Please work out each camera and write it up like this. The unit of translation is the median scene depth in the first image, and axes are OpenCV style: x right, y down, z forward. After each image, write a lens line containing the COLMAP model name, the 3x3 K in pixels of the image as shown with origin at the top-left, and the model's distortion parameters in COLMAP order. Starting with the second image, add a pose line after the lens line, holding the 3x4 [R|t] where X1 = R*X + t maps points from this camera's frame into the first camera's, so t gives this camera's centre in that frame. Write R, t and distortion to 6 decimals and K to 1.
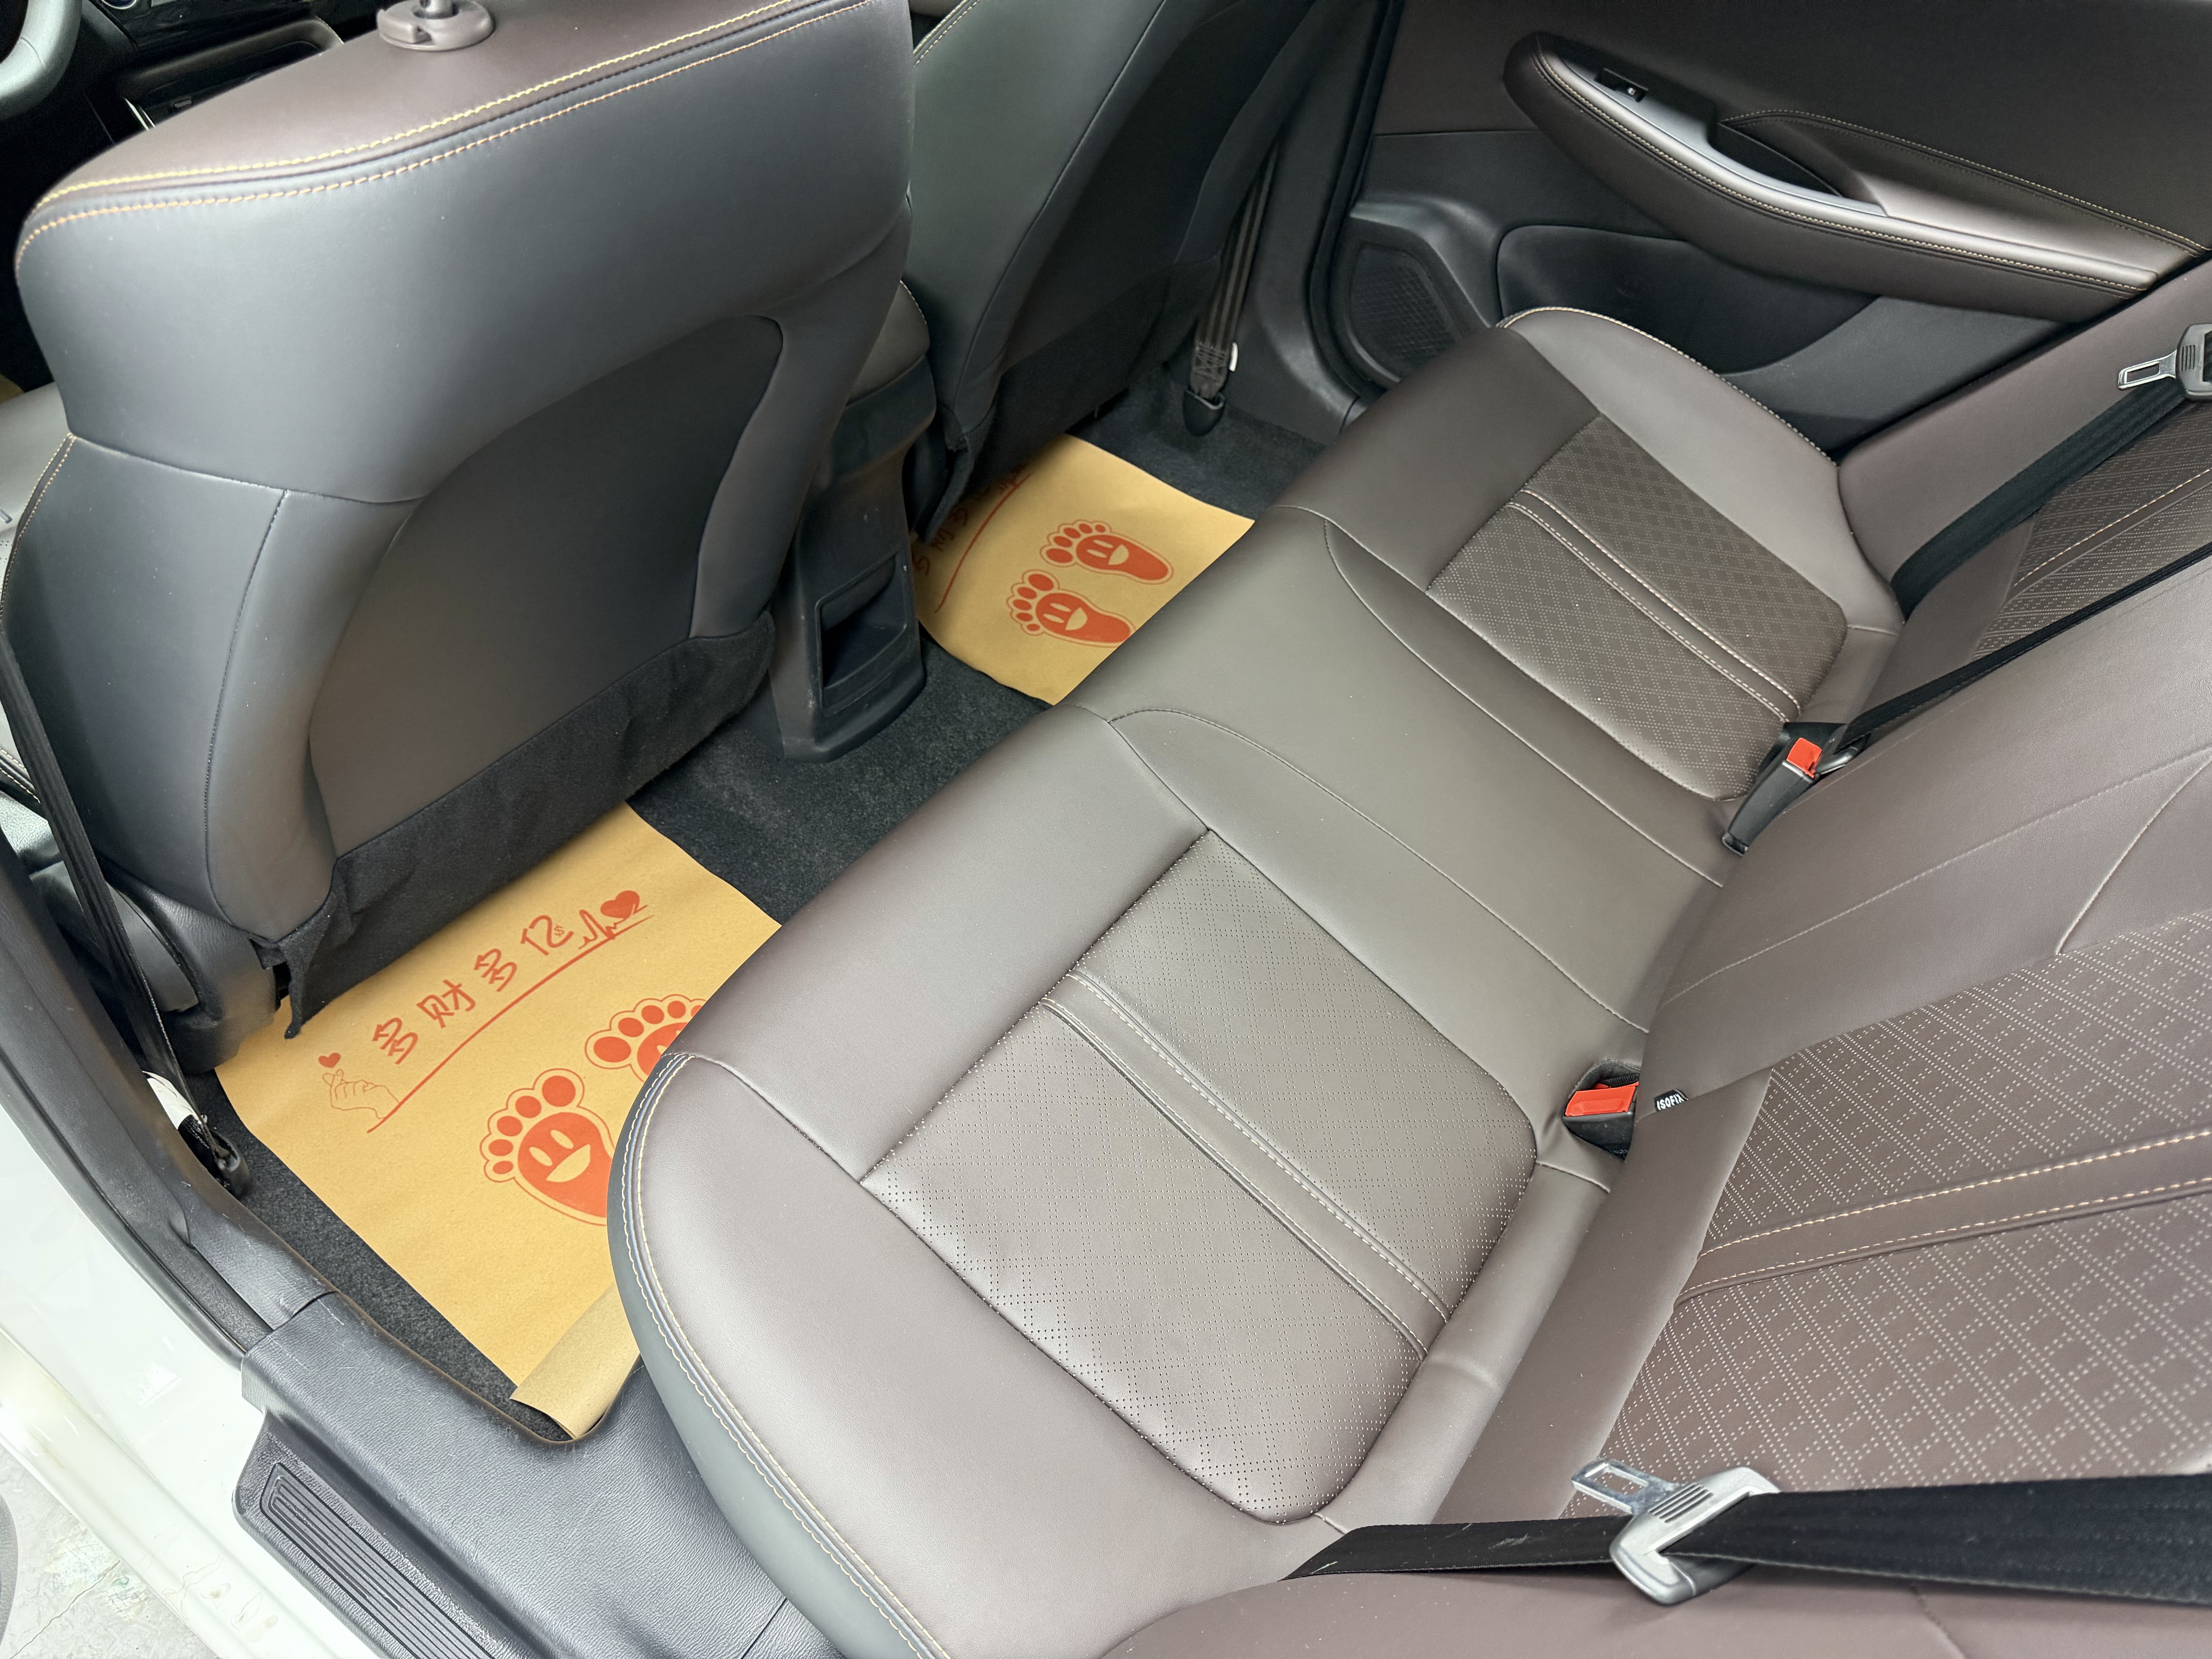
lens RADIAL K [[1557.0, 0, 1062.4], [0, 1557.0, 809.9], [0, 0, 1]] dist [0.066030, -0.071079]
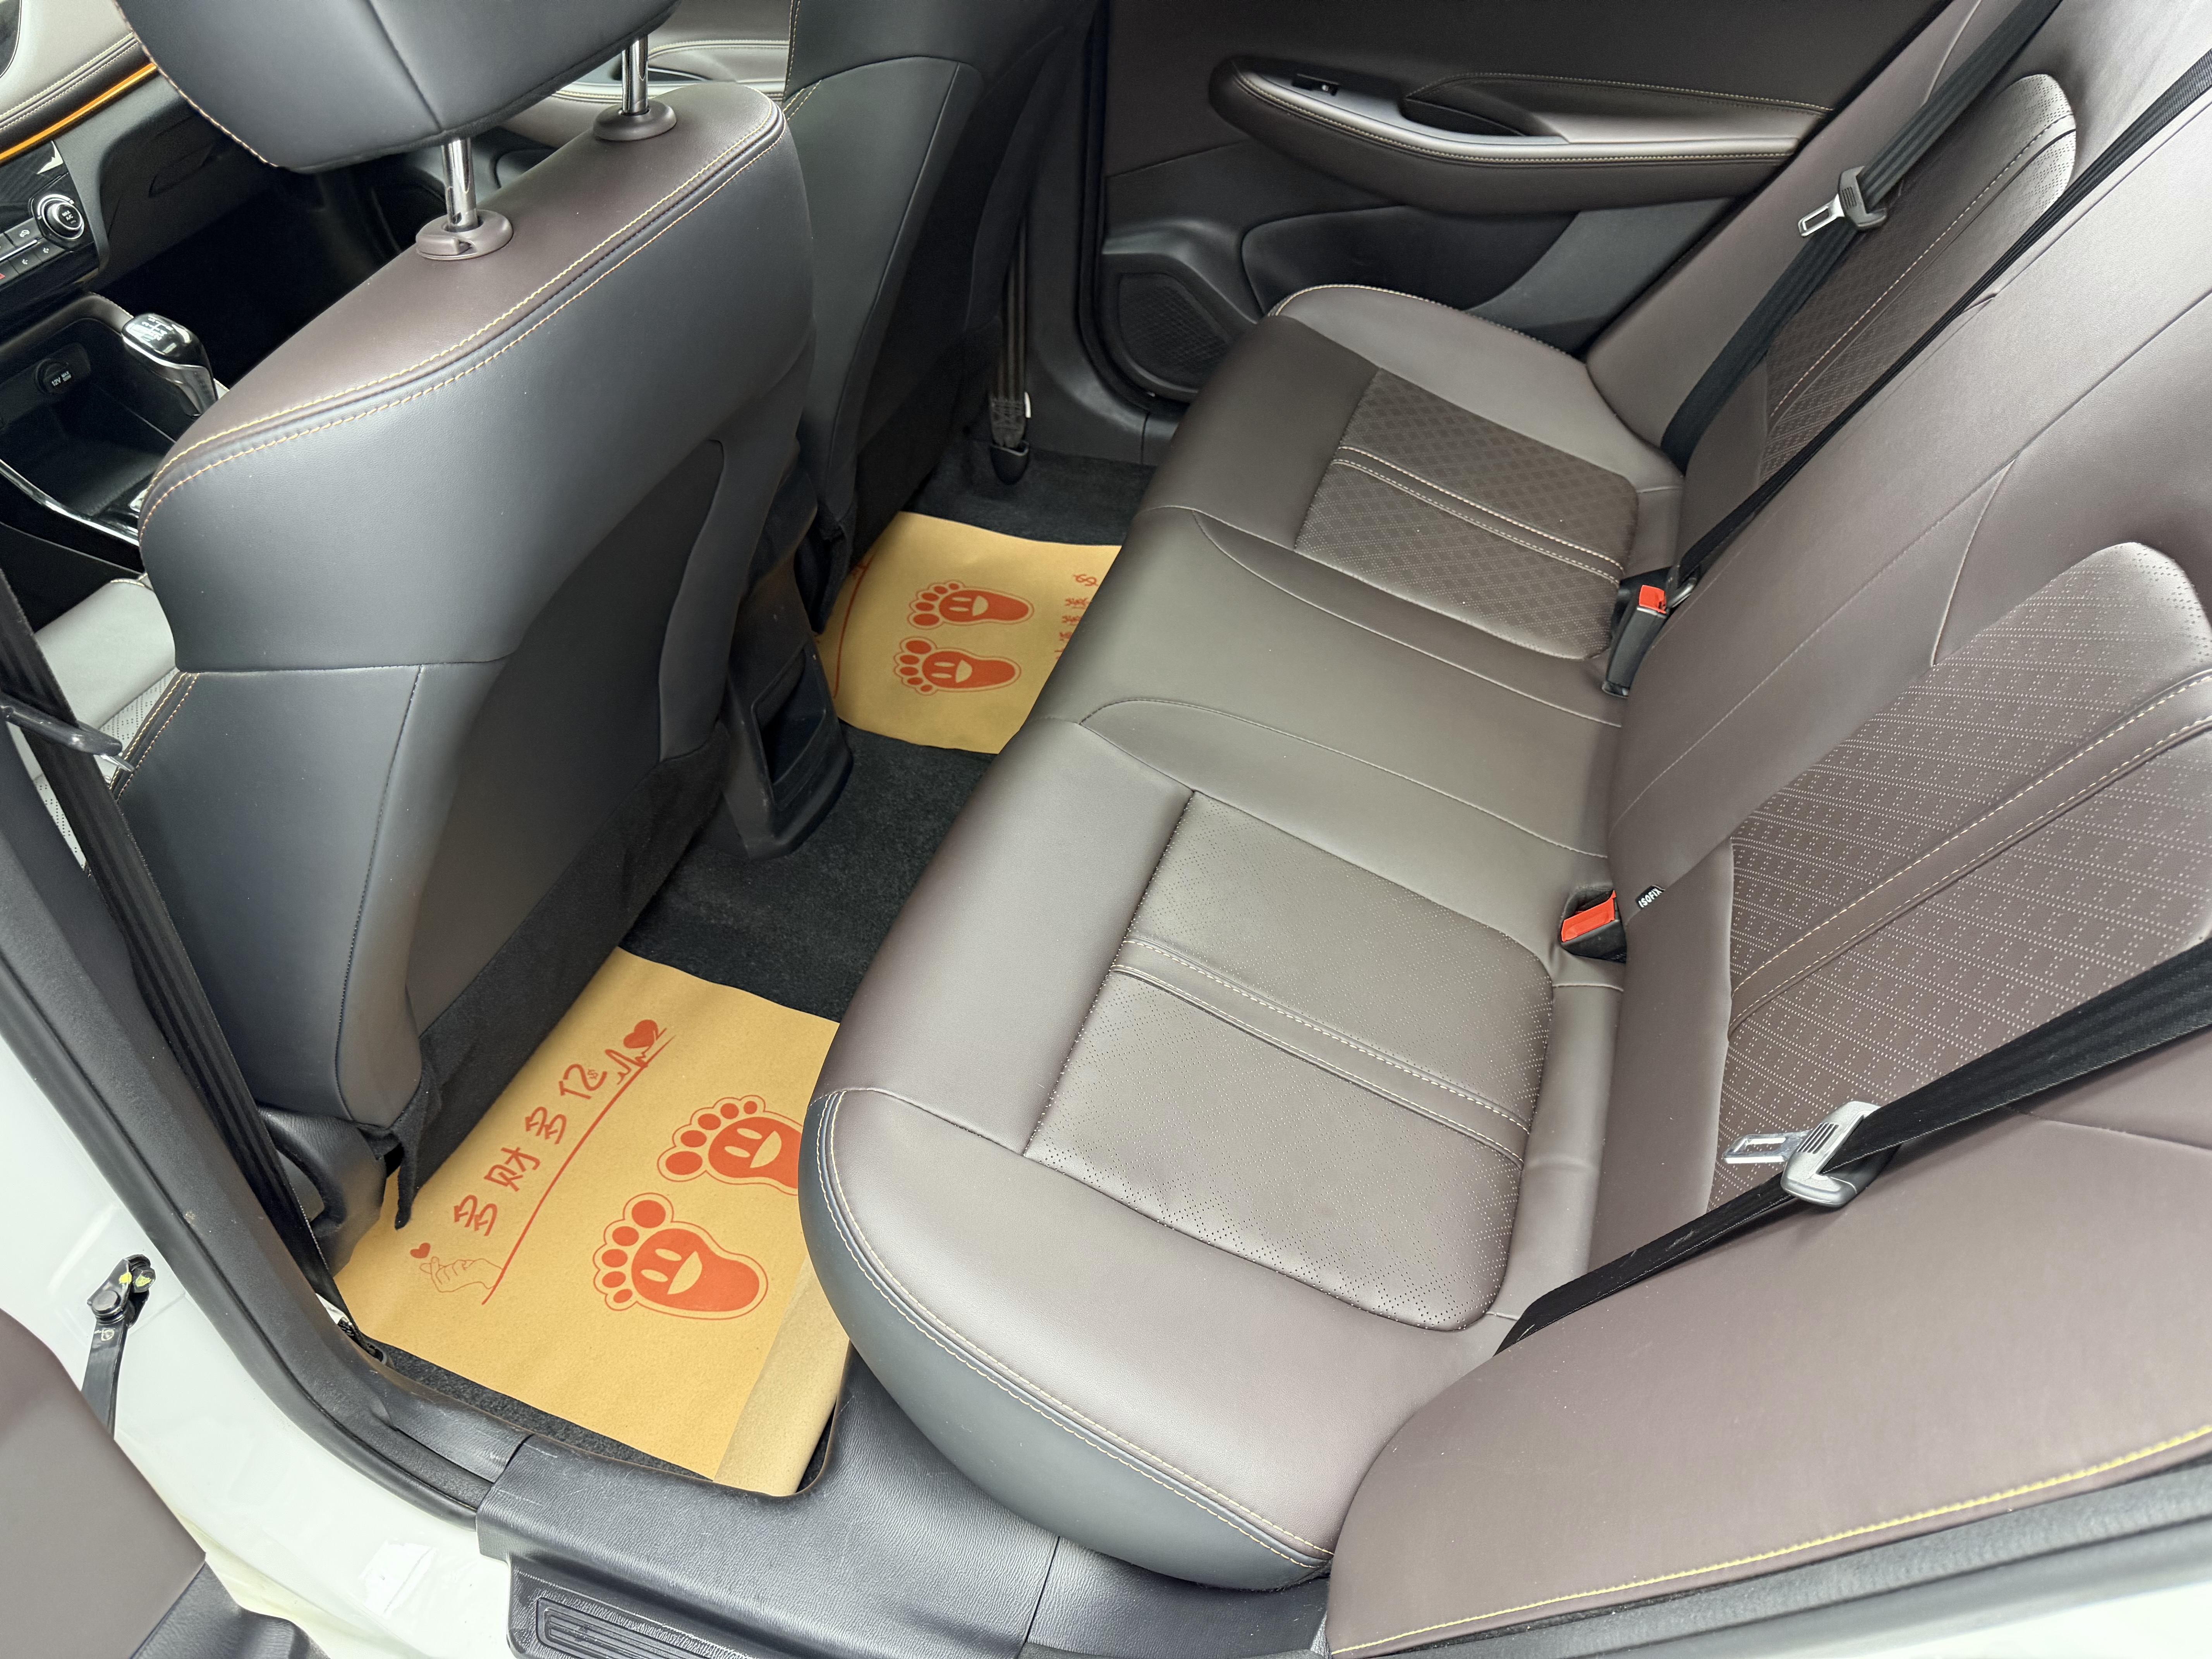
lens RADIAL K [[1541.9, 0, 1074.6], [0, 1541.9, 820.3], [0, 0, 1]] dist [0.103490, -0.139544]
pose [[0.954719, -0.269600, 0.125804, -0.106441], [0.274233, 0.961439, -0.020763, 0.025782], [-0.115355, 0.054322, 0.991838, -0.072770]]
